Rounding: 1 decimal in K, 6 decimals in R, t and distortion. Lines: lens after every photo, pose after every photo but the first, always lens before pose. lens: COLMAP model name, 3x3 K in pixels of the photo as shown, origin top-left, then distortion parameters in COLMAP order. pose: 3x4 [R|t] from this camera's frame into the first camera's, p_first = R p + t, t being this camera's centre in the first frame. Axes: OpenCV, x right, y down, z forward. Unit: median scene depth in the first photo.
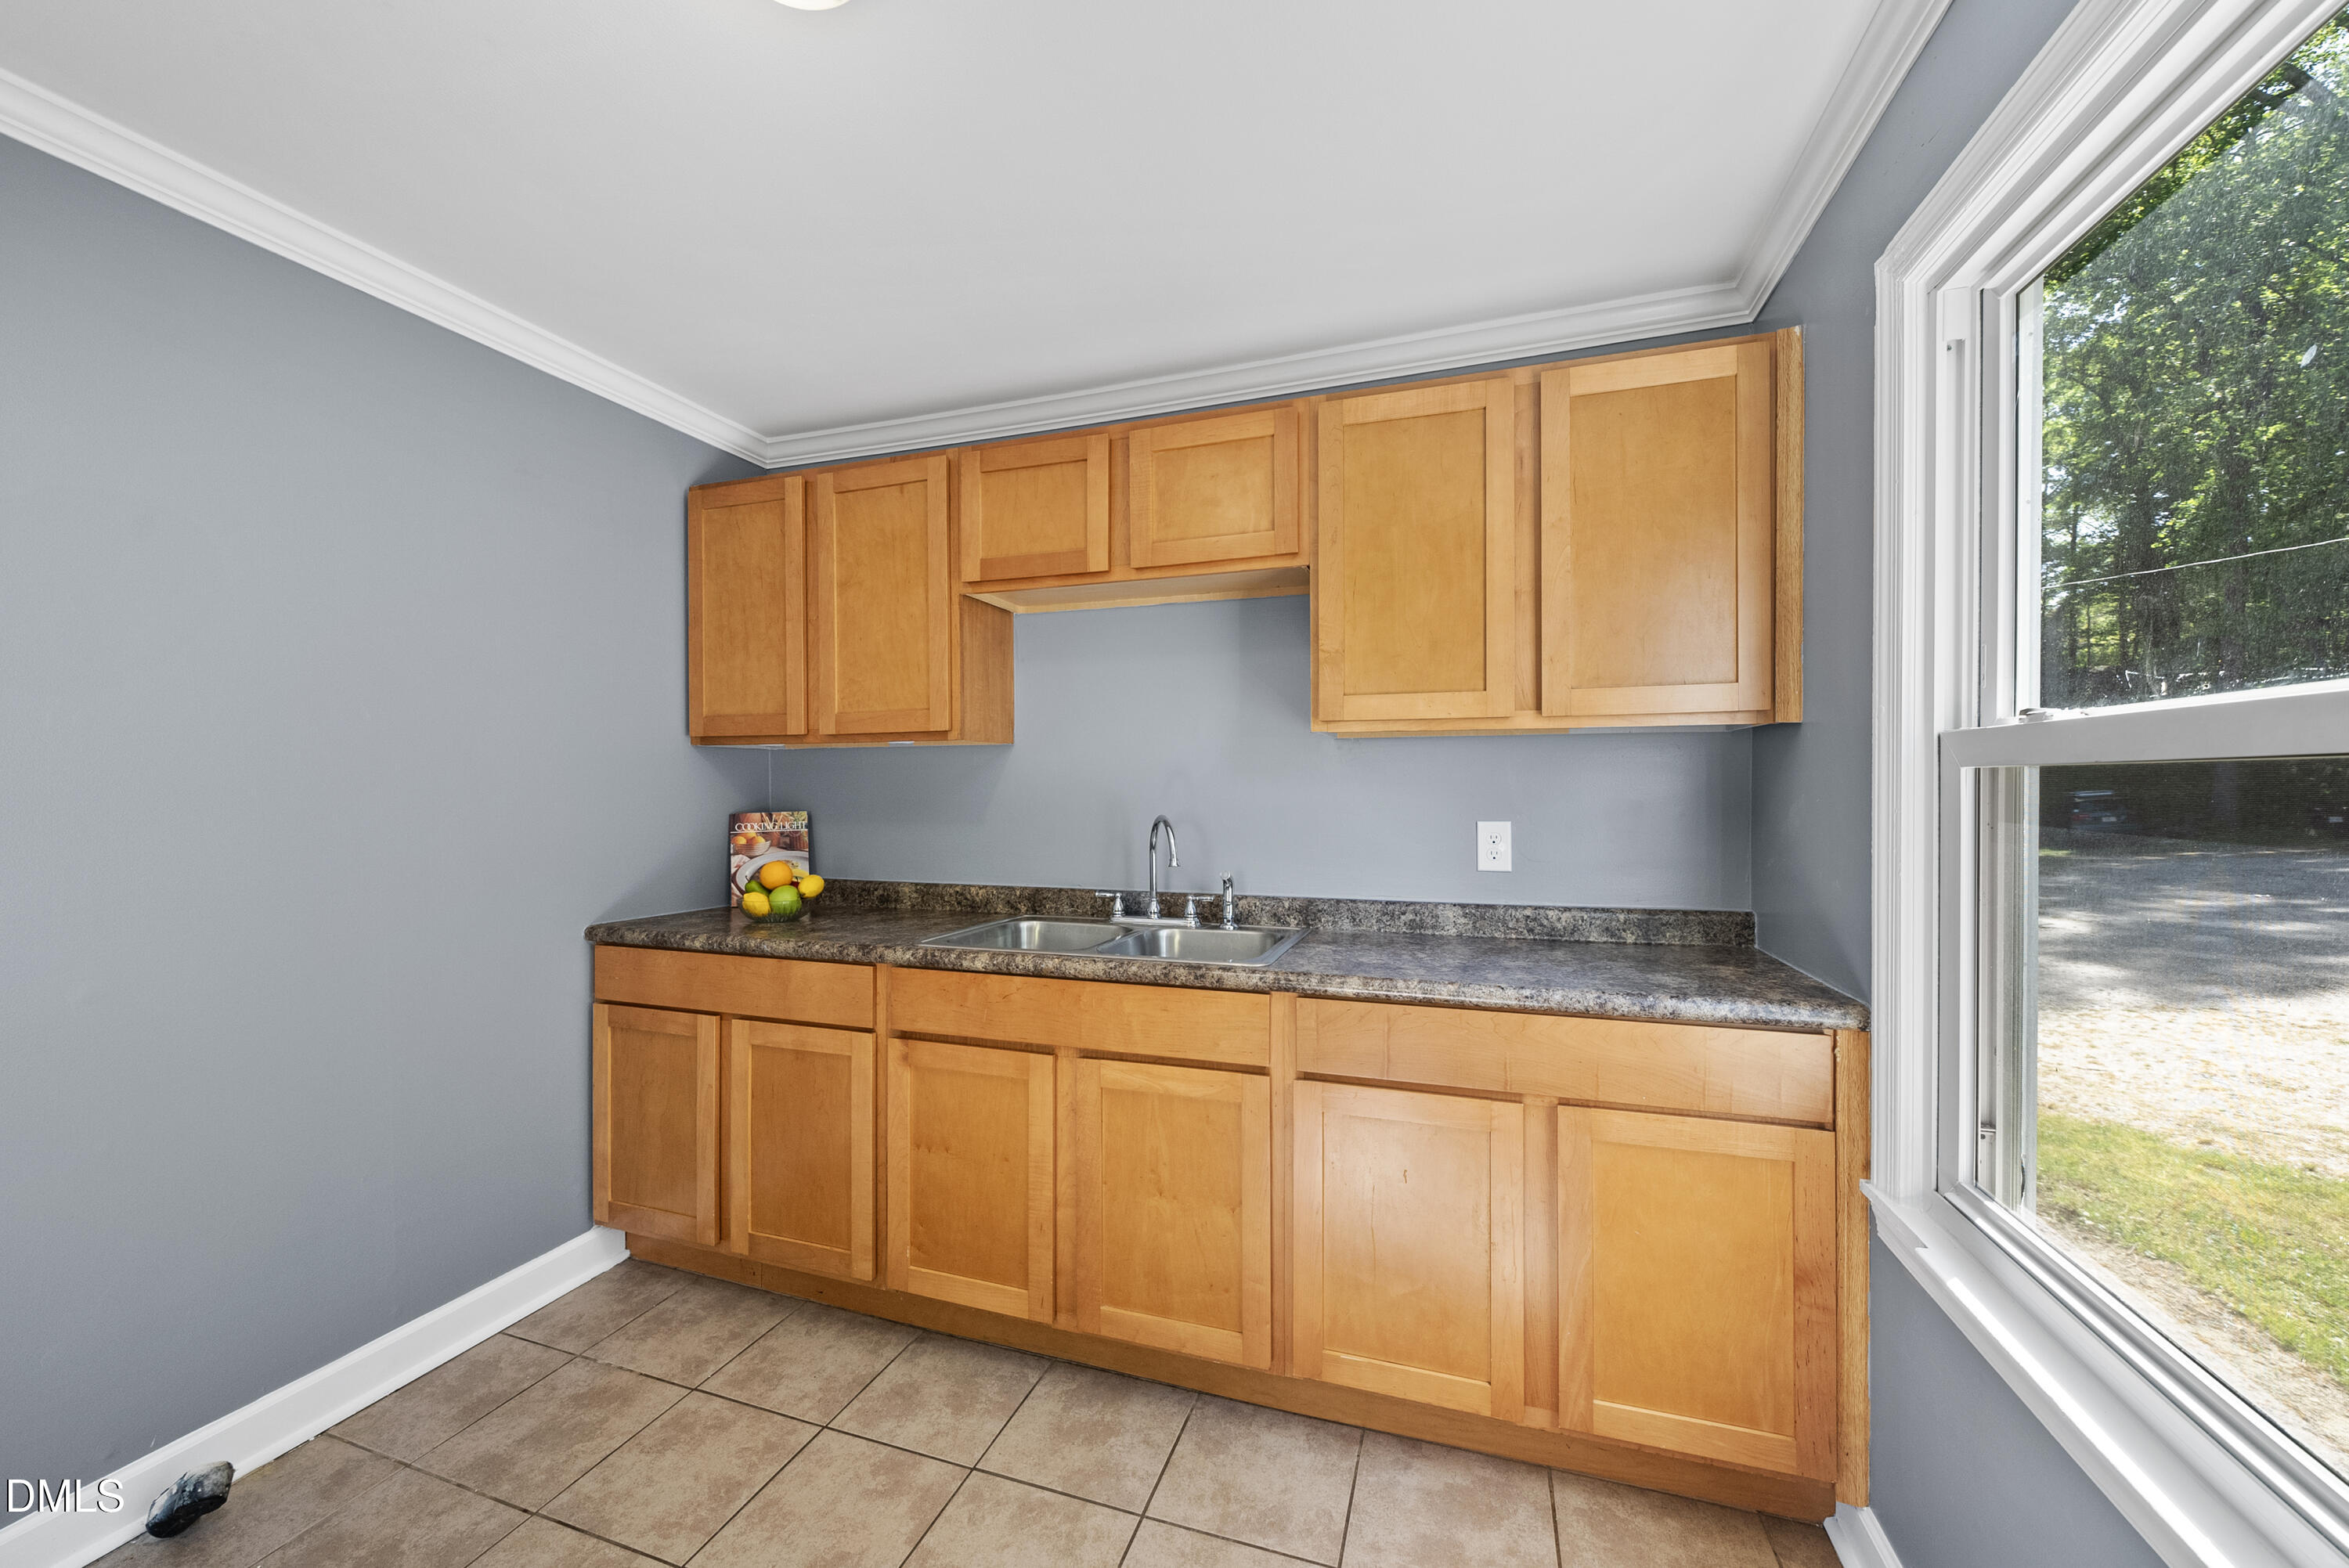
lens RADIAL K [[882.3, 0, 1178.9], [0, 882.3, 791.5], [0, 0, 1]] dist [-0.004307, 0.000068]
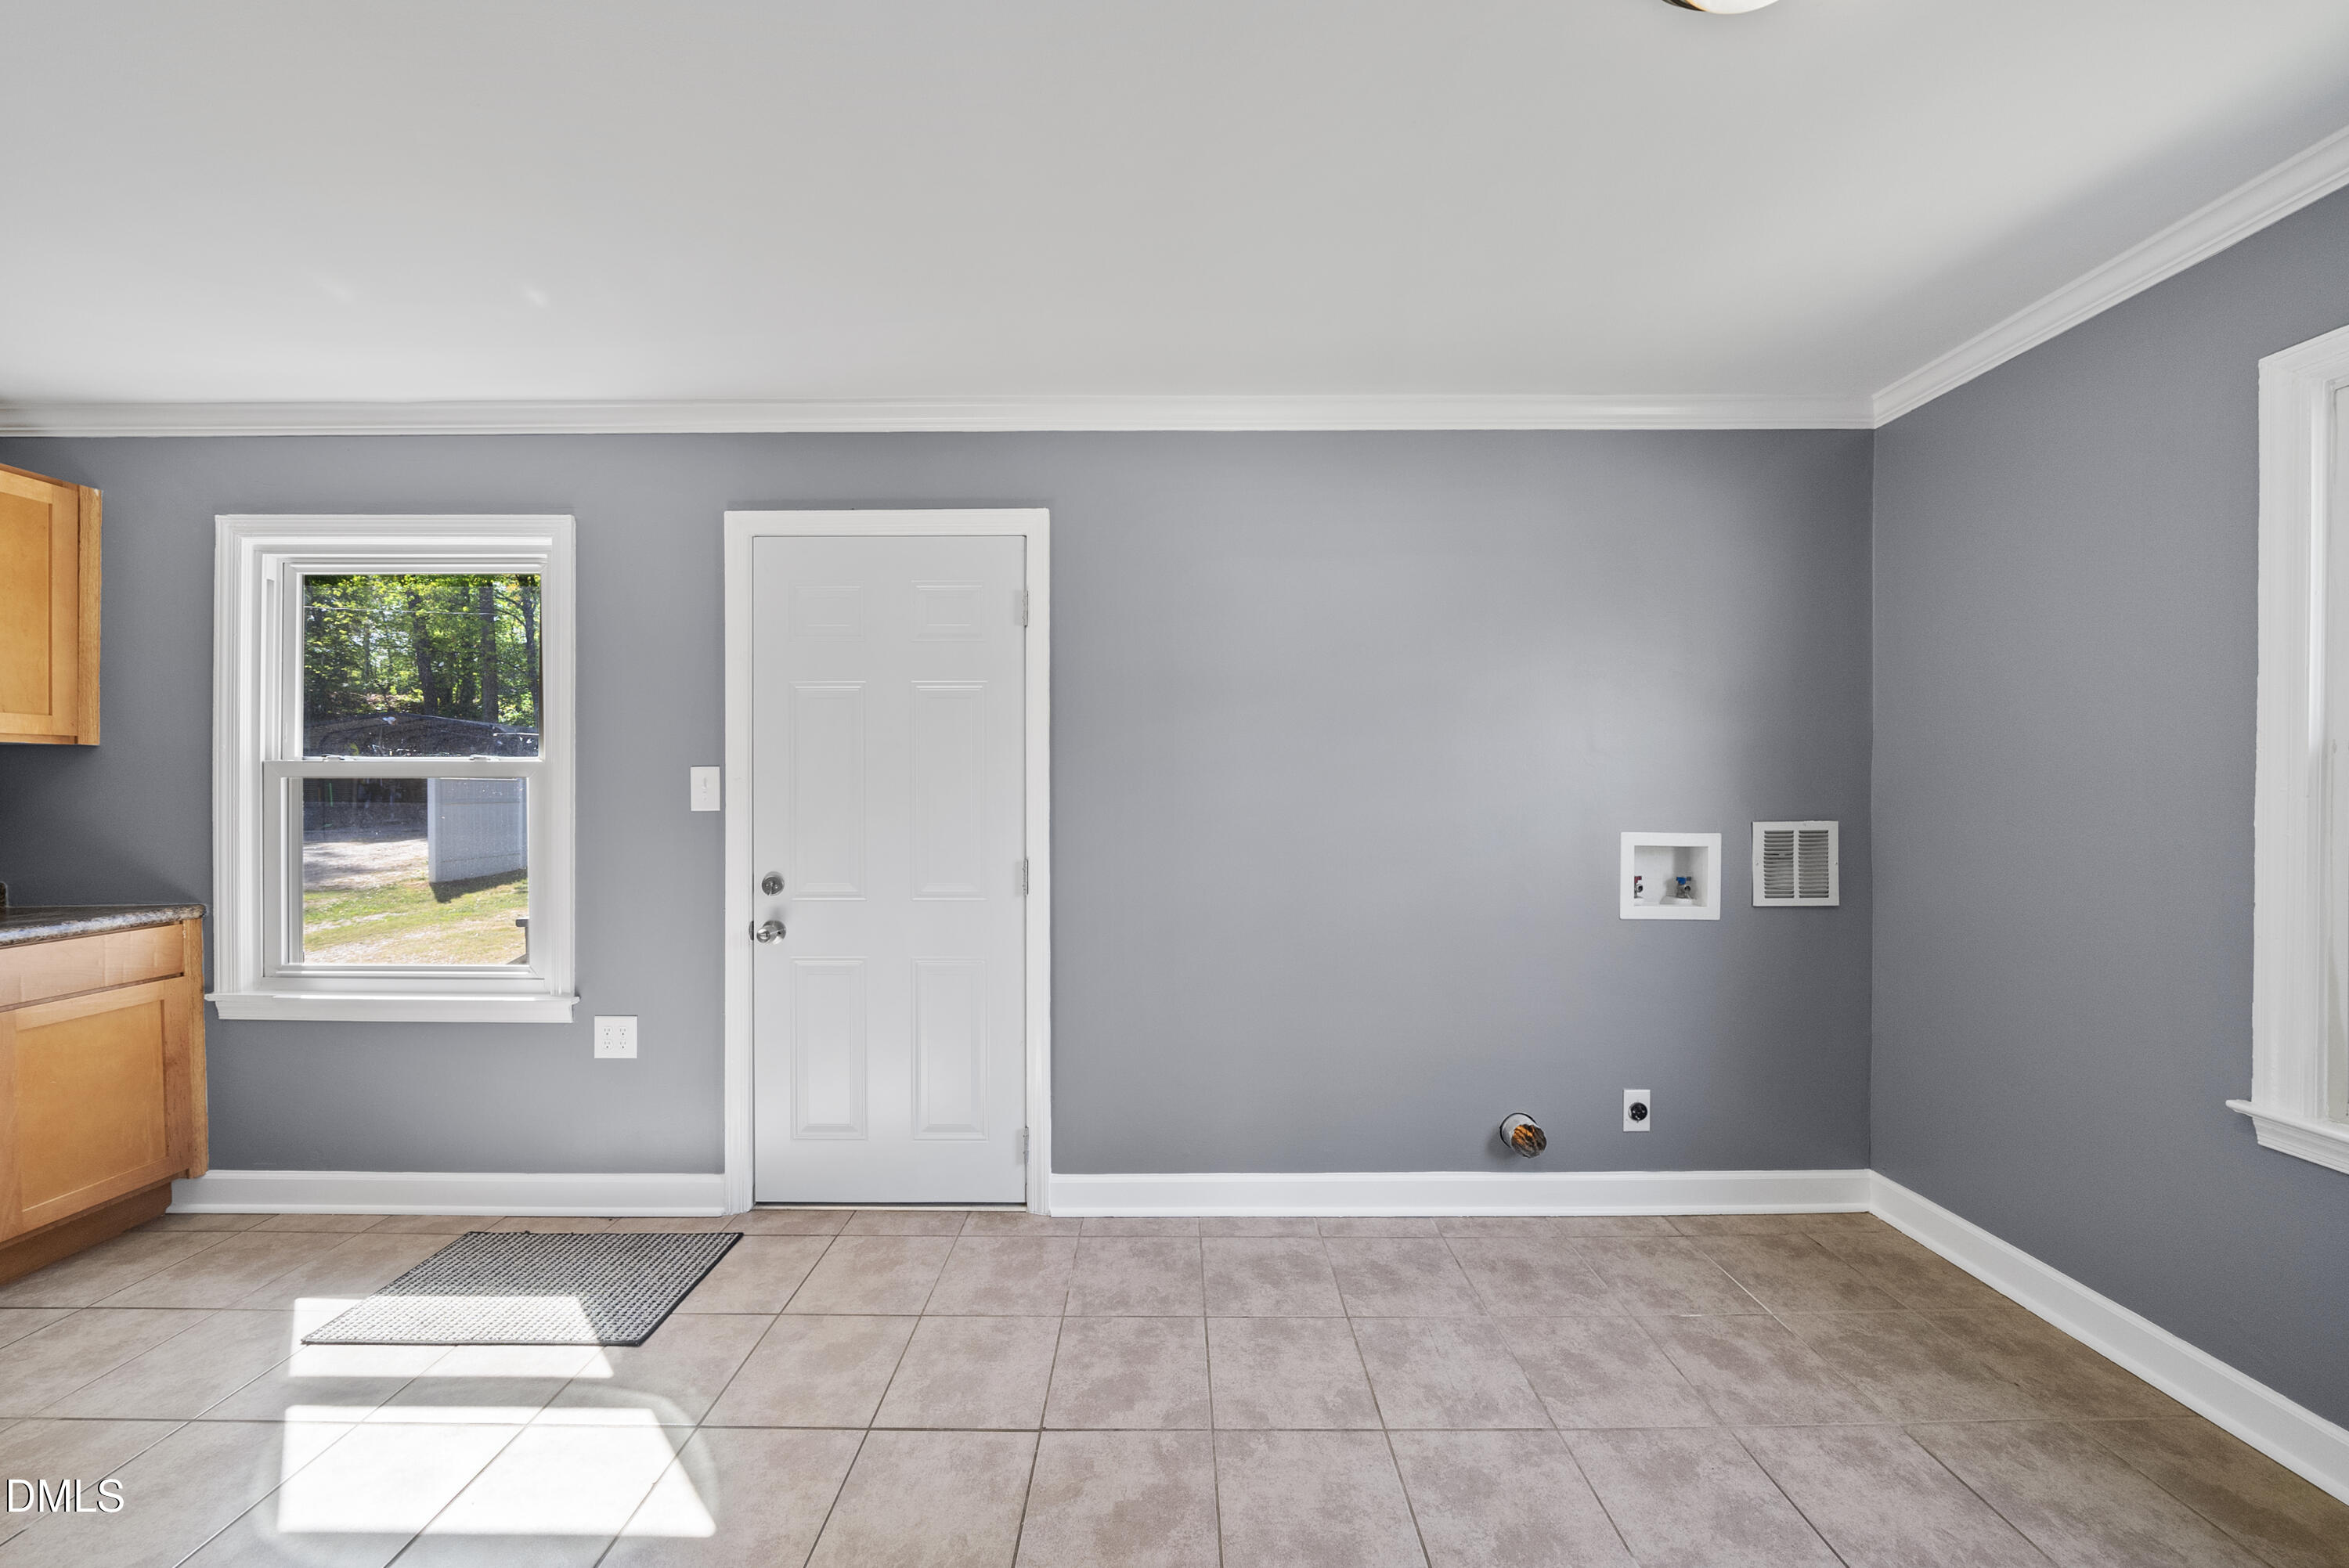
lens RADIAL K [[805.1, 0, 1167.9], [0, 805.1, 787.5], [0, 0, 1]] dist [-0.006660, 0.000054]
pose [[-0.323171, 0.001222, 0.946340, -1.064929], [0.008027, 0.999967, 0.001450, 0.007568], [-0.946307, 0.008065, -0.323170, -0.284129]]
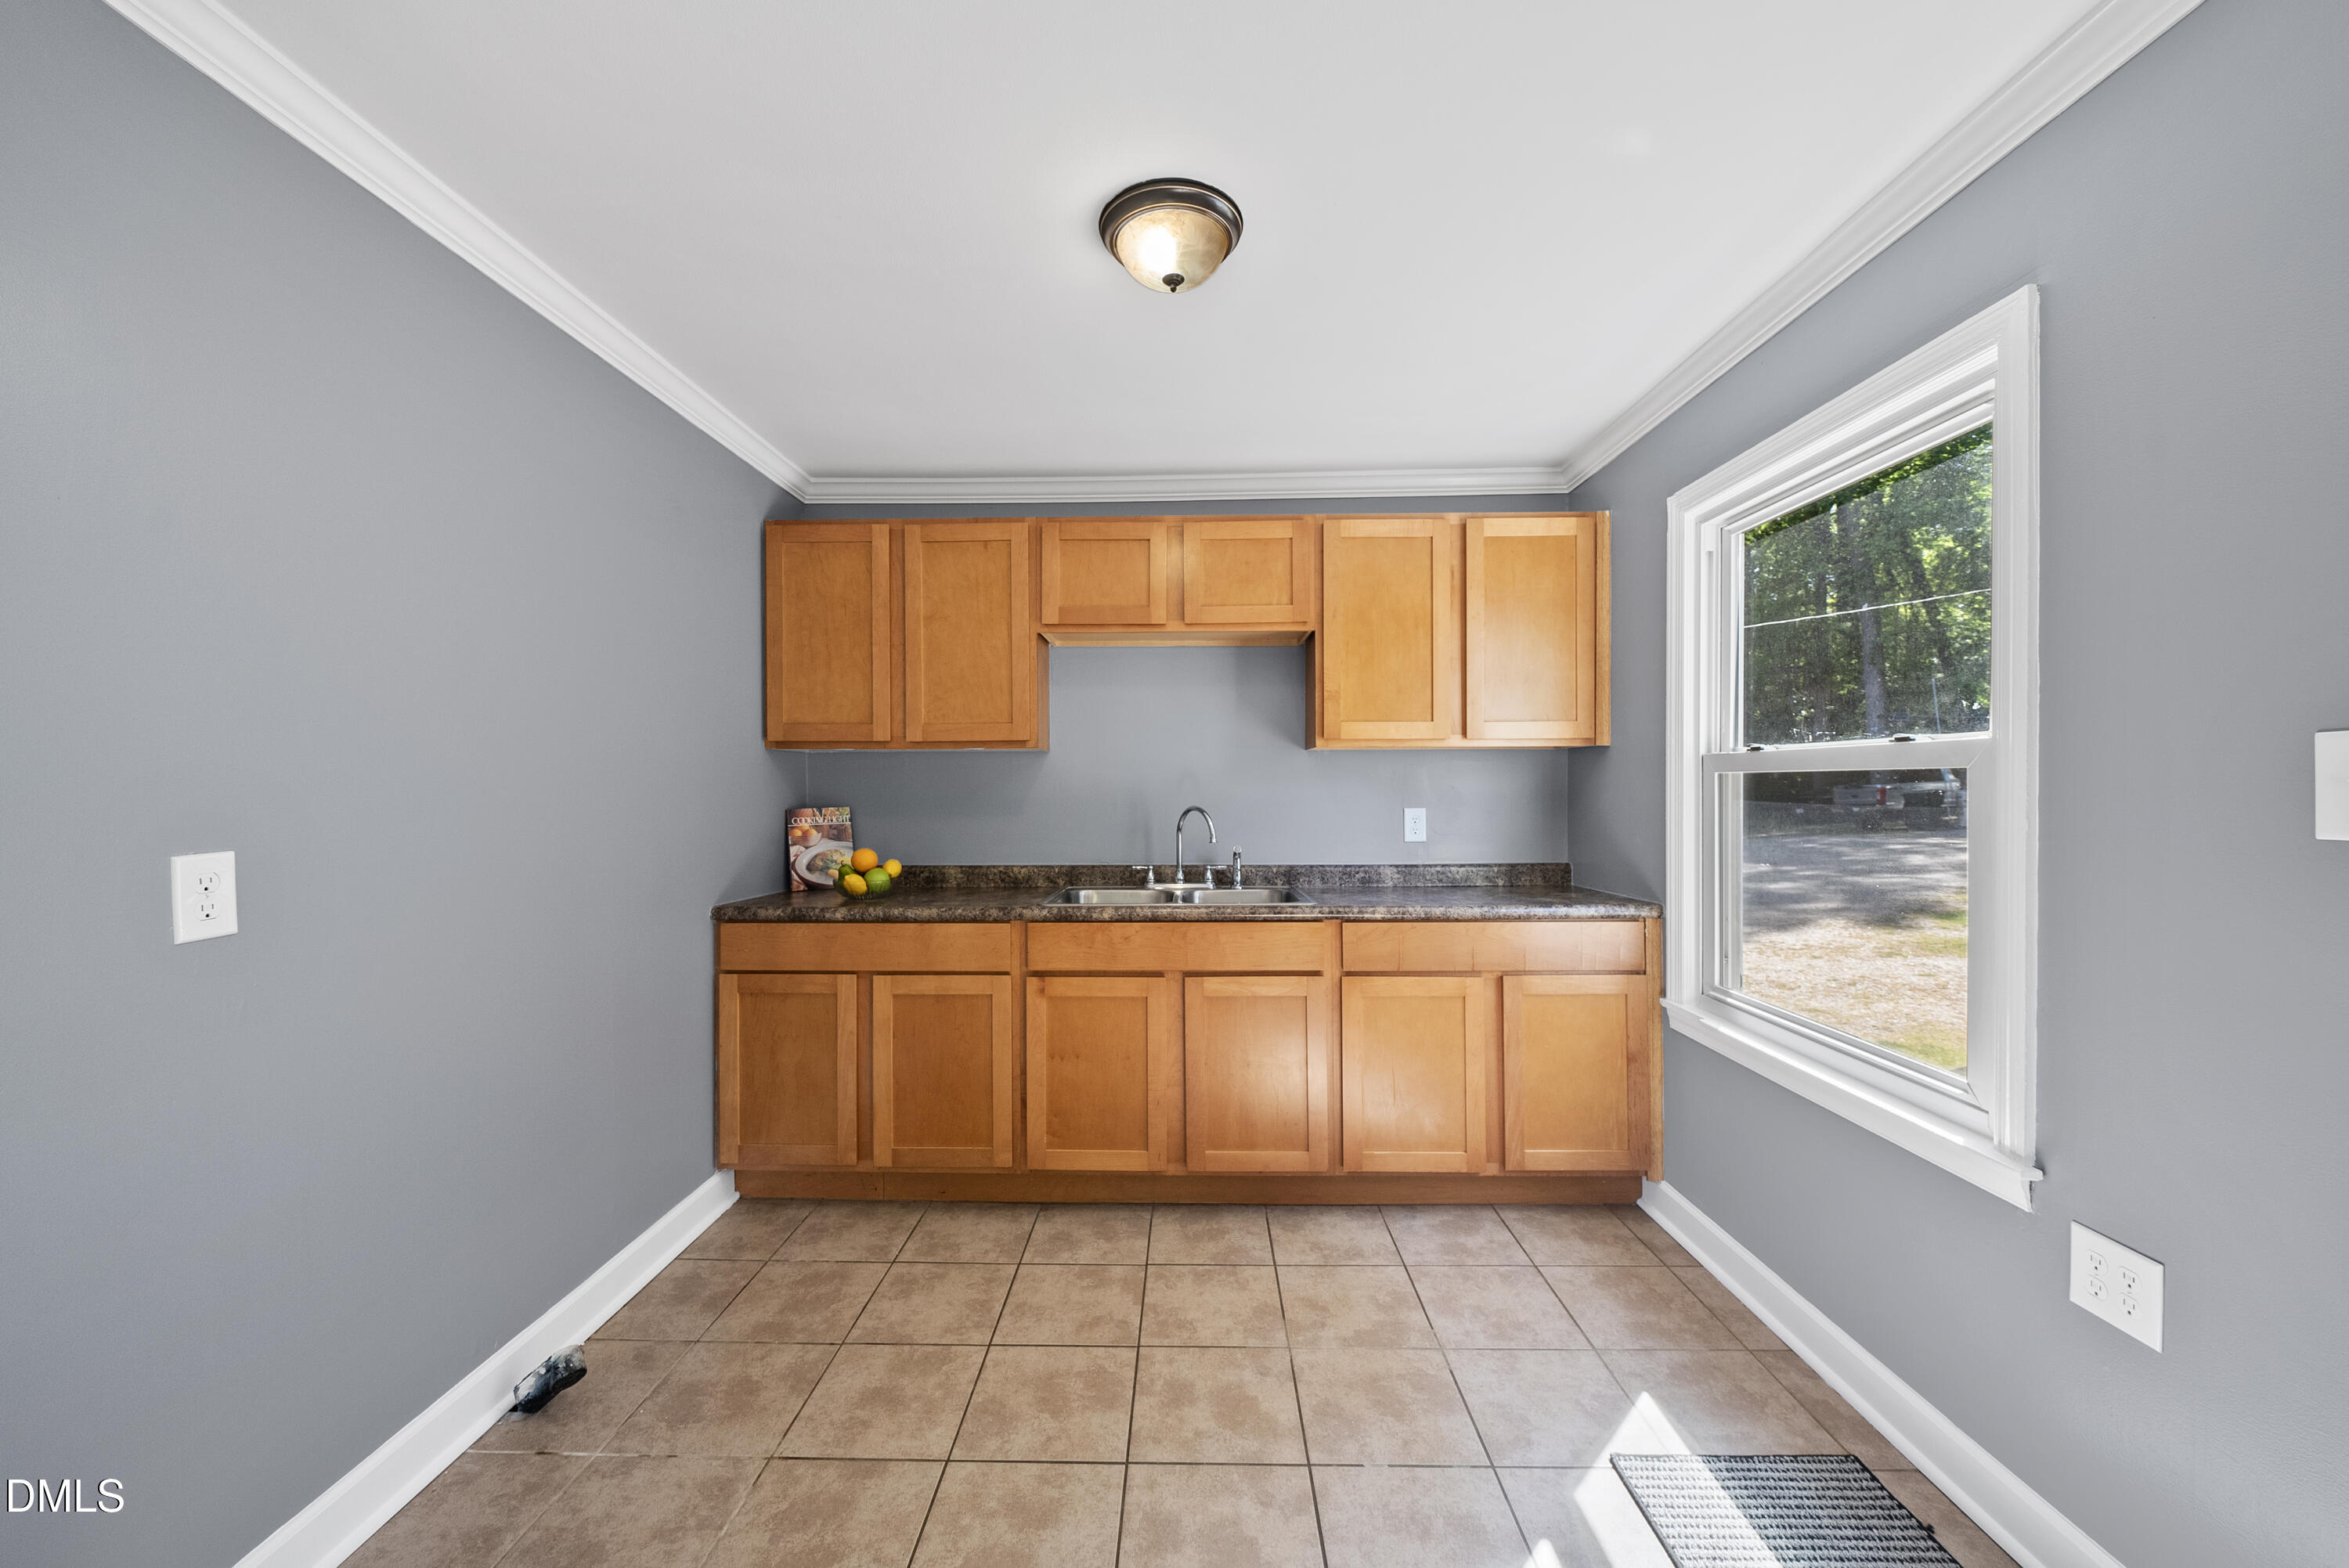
lens RADIAL K [[869.5, 0, 1177.1], [0, 869.5, 791.8], [0, 0, 1]] dist [-0.000451, -0.000101]
pose [[0.954079, -0.002524, 0.299544, -0.507048], [0.003143, 0.999994, -0.001585, 0.008673], [-0.299538, 0.002454, 0.954081, -0.296139]]
